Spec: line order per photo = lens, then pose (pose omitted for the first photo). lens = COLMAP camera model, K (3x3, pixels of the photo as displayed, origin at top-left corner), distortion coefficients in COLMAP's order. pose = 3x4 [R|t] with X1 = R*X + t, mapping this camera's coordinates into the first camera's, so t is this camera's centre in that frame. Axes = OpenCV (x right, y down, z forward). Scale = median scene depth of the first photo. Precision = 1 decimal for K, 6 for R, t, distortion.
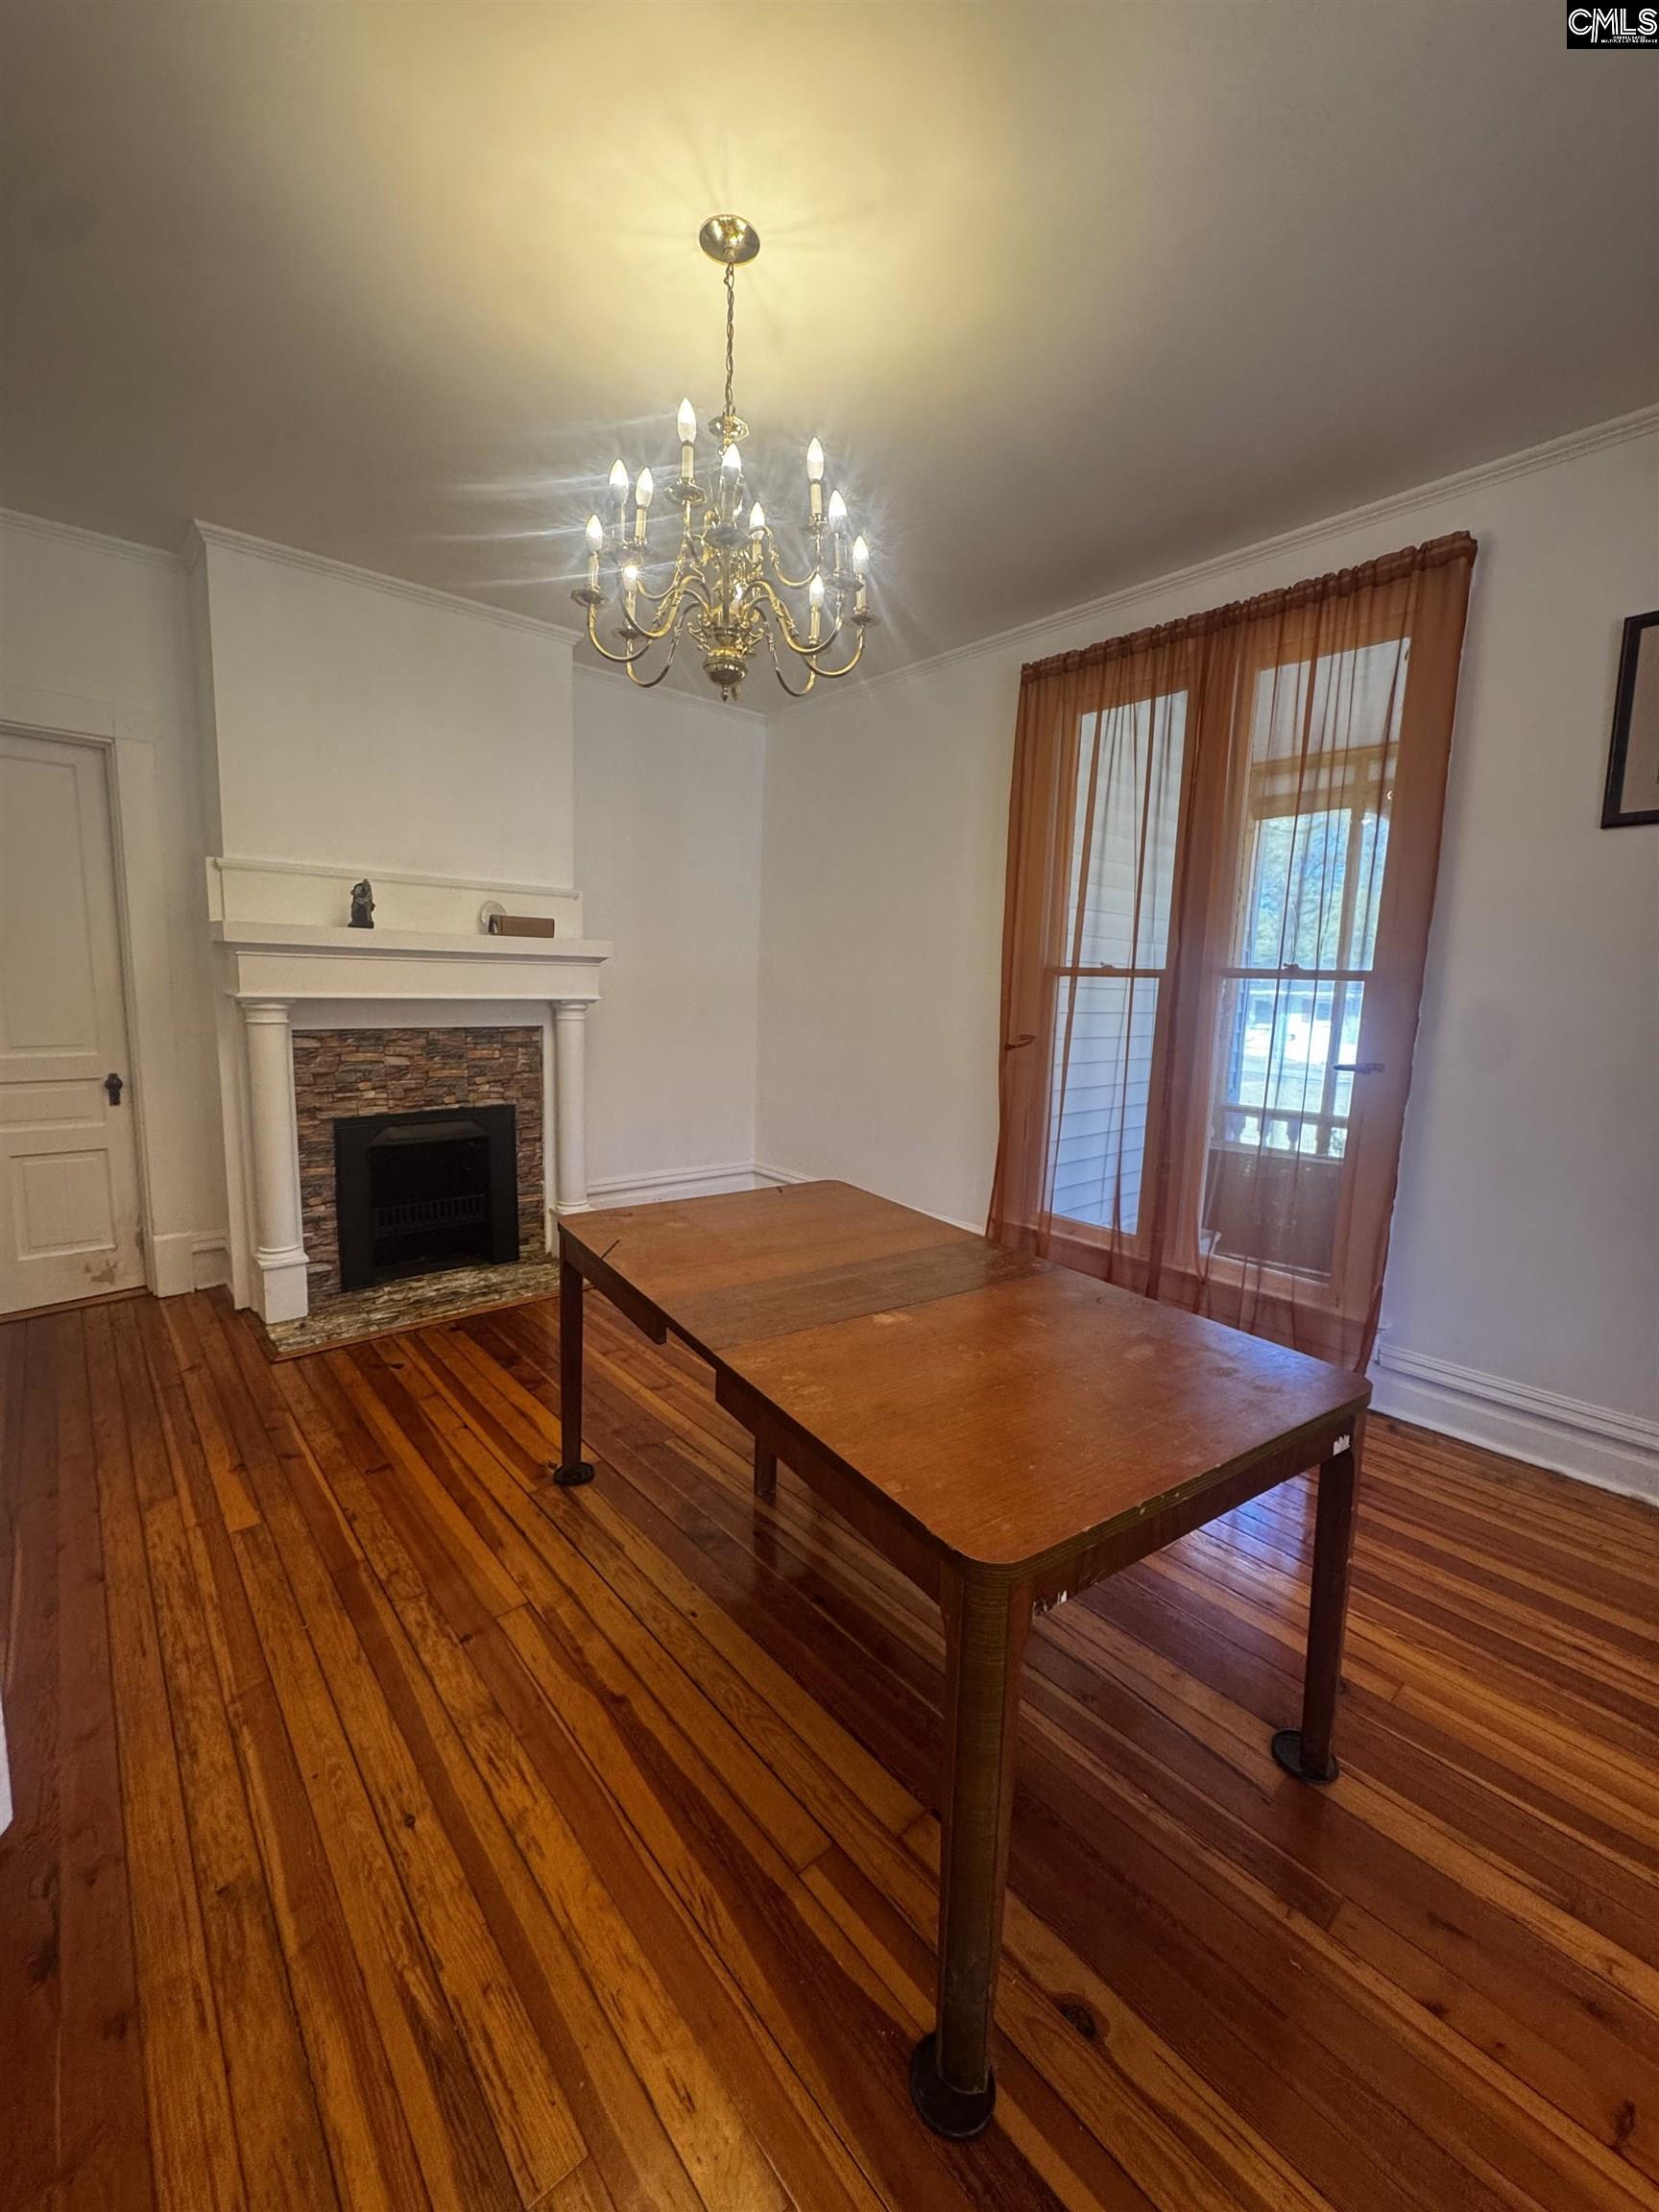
lens RADIAL K [[878.4, 0, 832.3], [0, 878.4, 1101.1], [0, 0, 1]] dist [-0.000048, 0.000158]
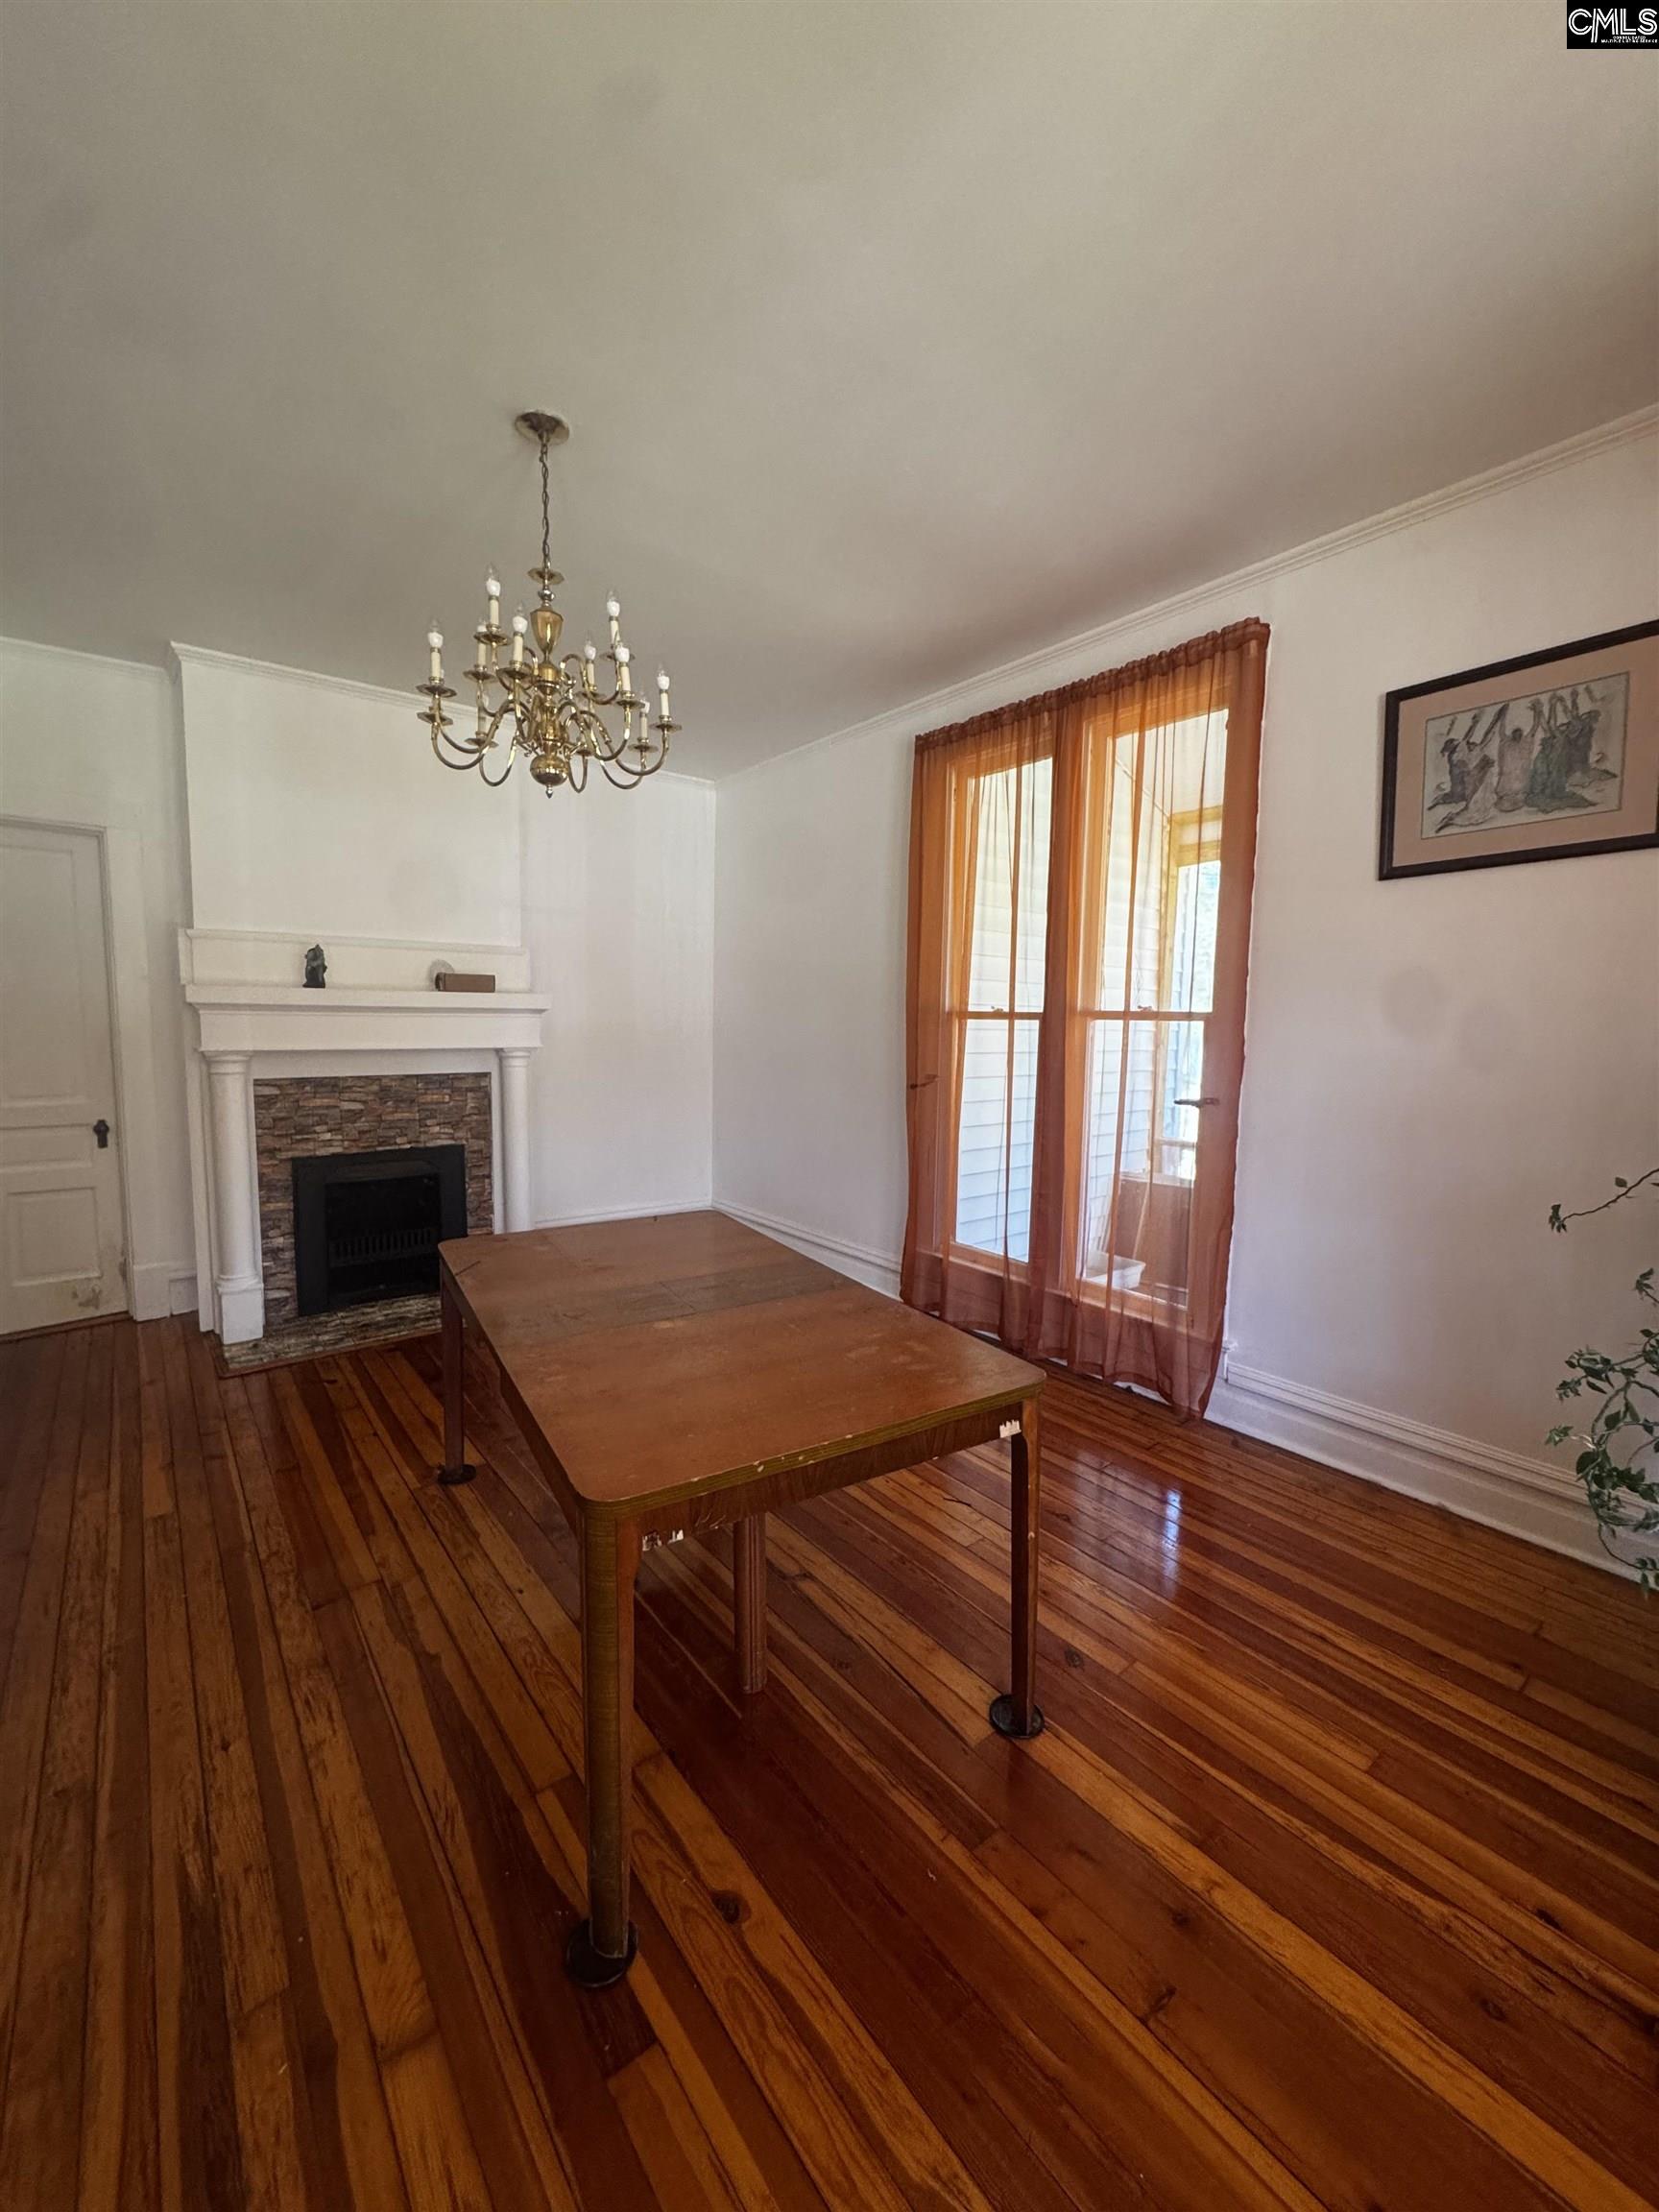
lens RADIAL K [[878.4, 0, 832.3], [0, 878.4, 1101.1], [0, 0, 1]] dist [-0.000048, 0.000158]
pose [[0.998728, -0.011721, -0.049034, 0.194845], [0.009515, 0.998942, -0.044983, 0.004801], [0.049509, 0.044460, 0.997784, -0.087891]]
